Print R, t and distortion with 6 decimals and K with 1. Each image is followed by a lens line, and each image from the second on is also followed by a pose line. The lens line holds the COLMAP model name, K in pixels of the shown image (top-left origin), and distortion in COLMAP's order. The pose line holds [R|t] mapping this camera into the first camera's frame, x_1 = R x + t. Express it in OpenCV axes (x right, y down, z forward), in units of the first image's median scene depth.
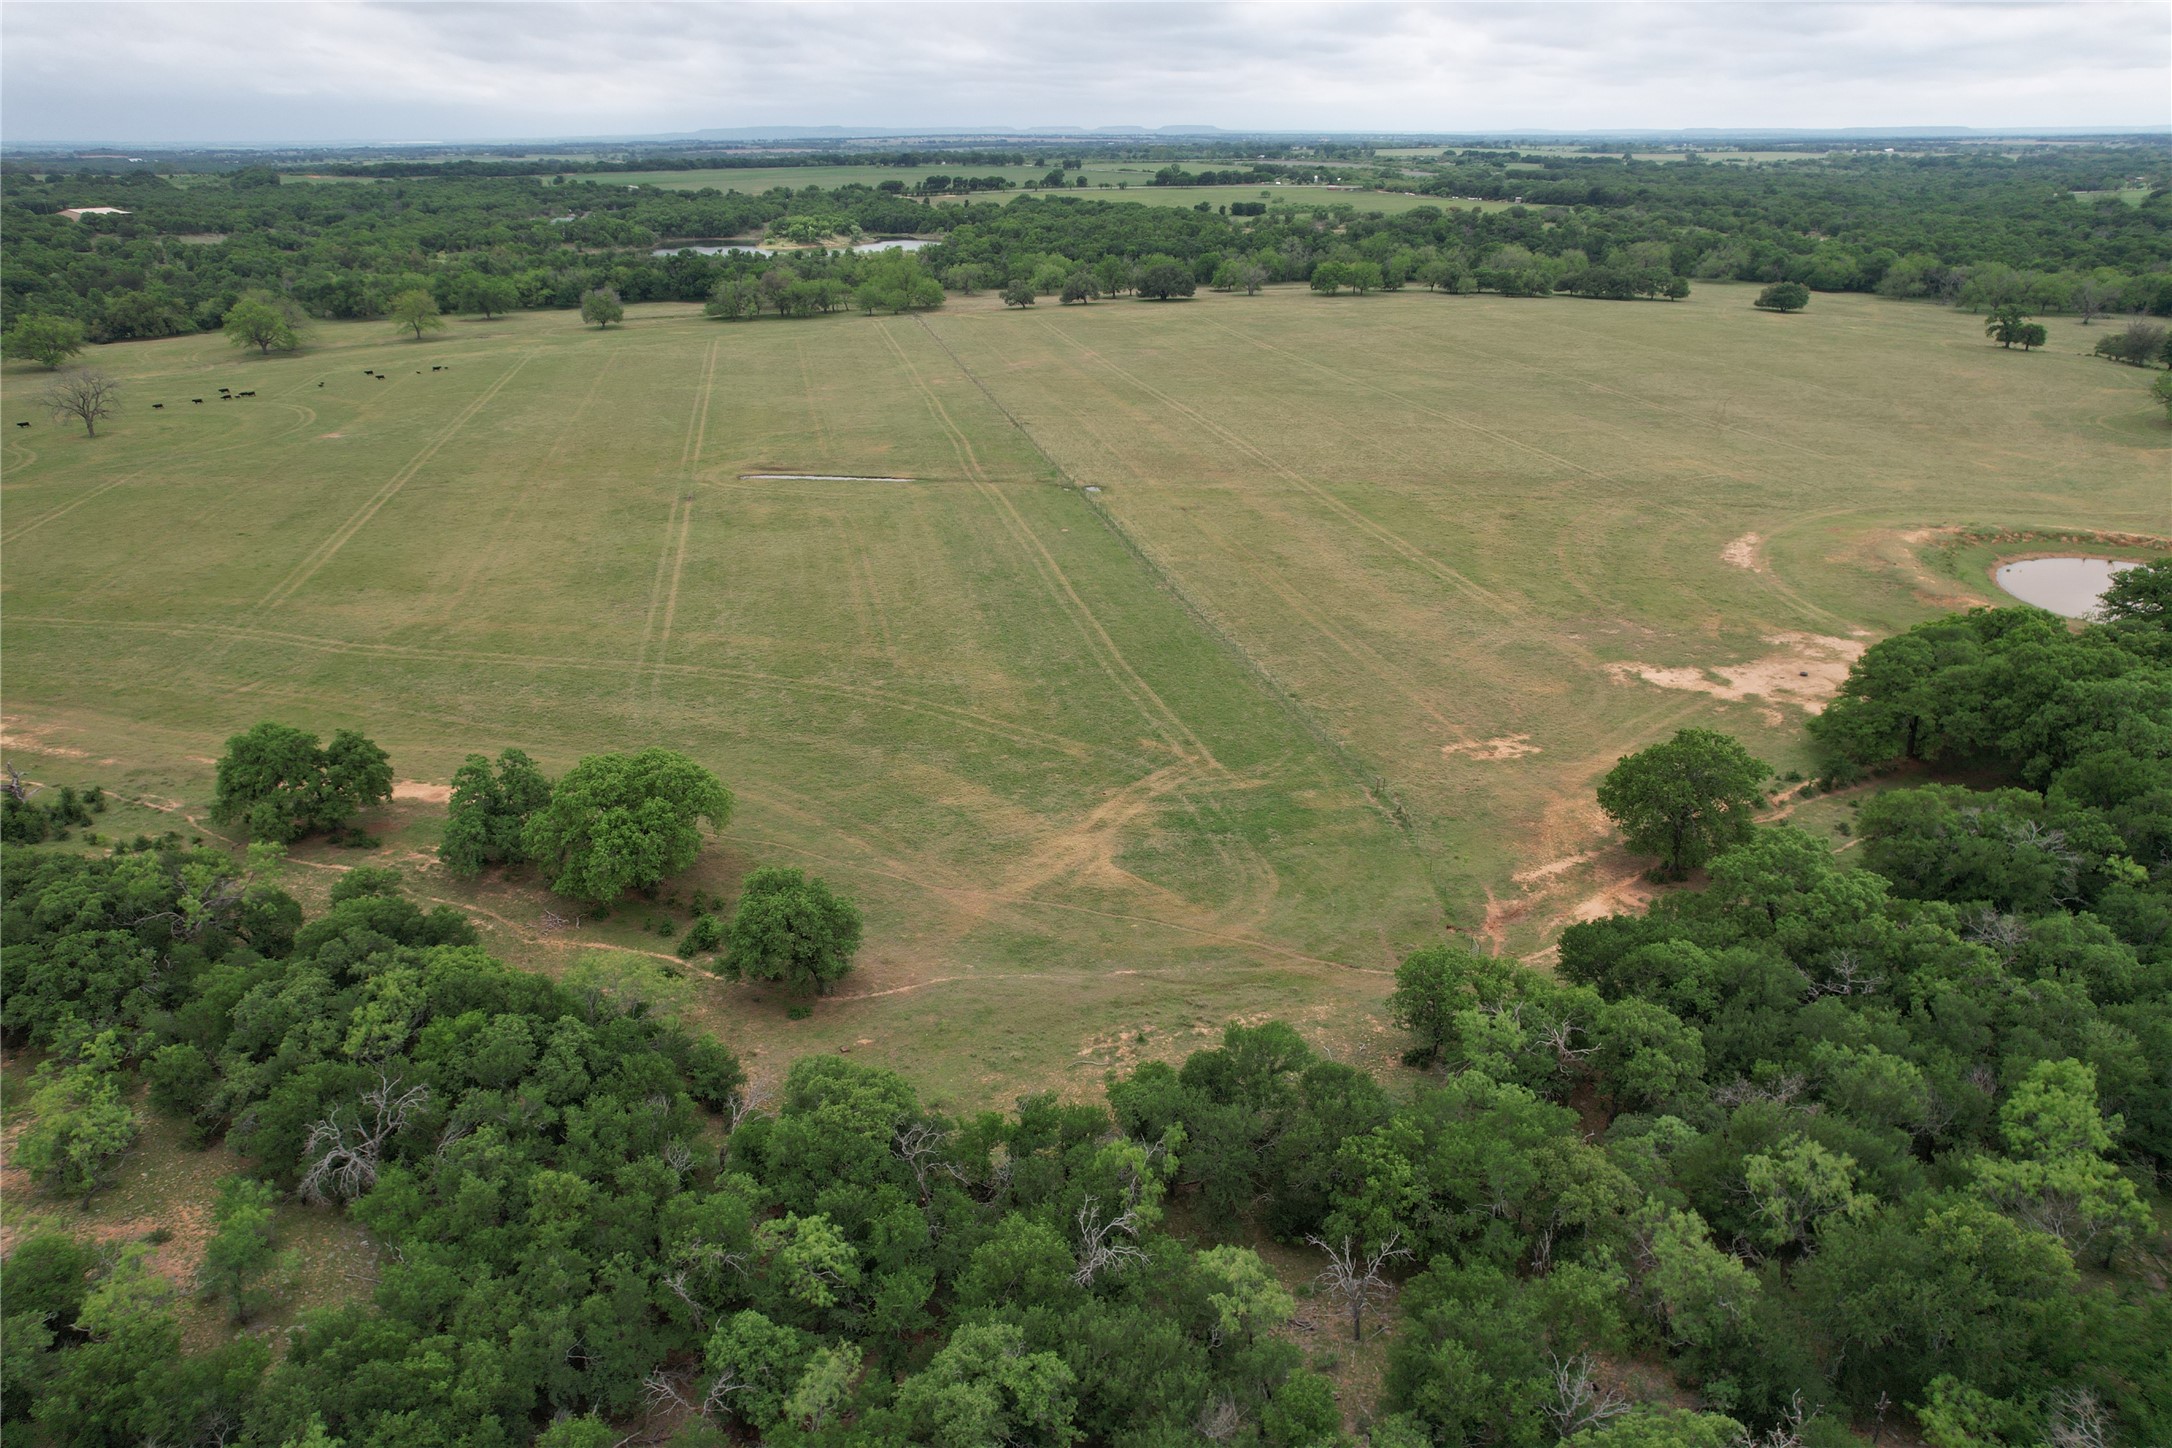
lens RADIAL K [[1440.7, 0, 1069.9], [0, 1440.7, 724.8], [0, 0, 1]] dist [-0.073208, 0.065233]
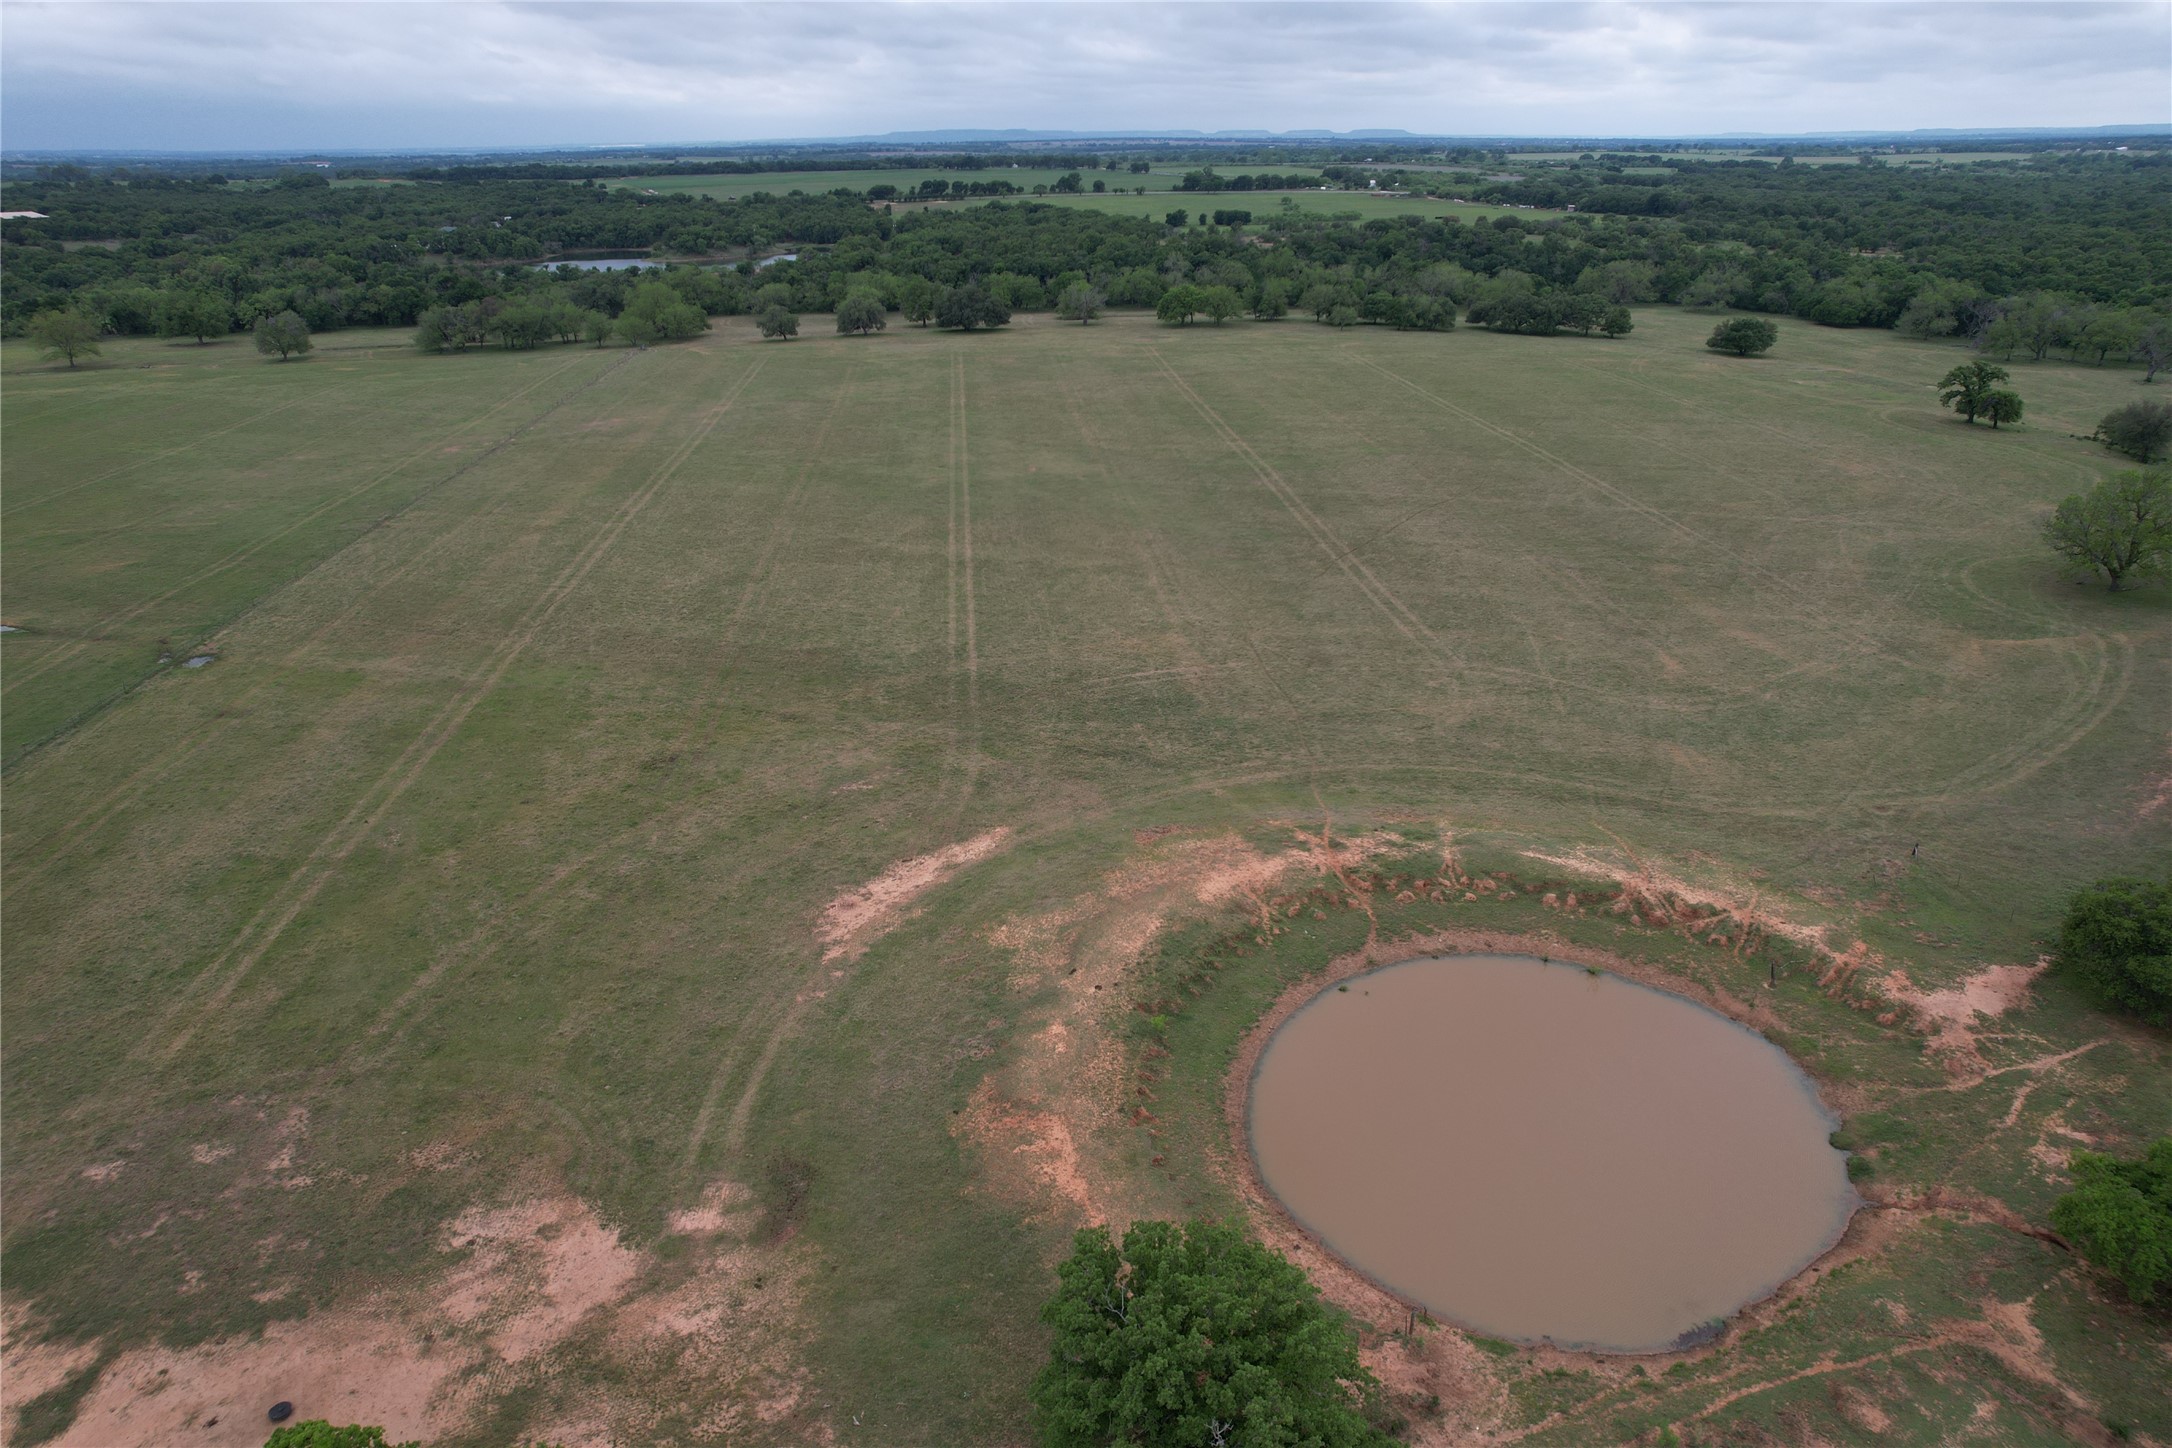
lens RADIAL K [[1440.7, 0, 1093.8], [0, 1440.7, 734.2], [0, 0, 1]] dist [-0.073208, 0.065233]
pose [[0.990736, 0.049465, -0.126473, 0.168231], [-0.049008, 0.998776, 0.006721, -0.046438], [0.126651, -0.000461, 0.991947, 0.119217]]
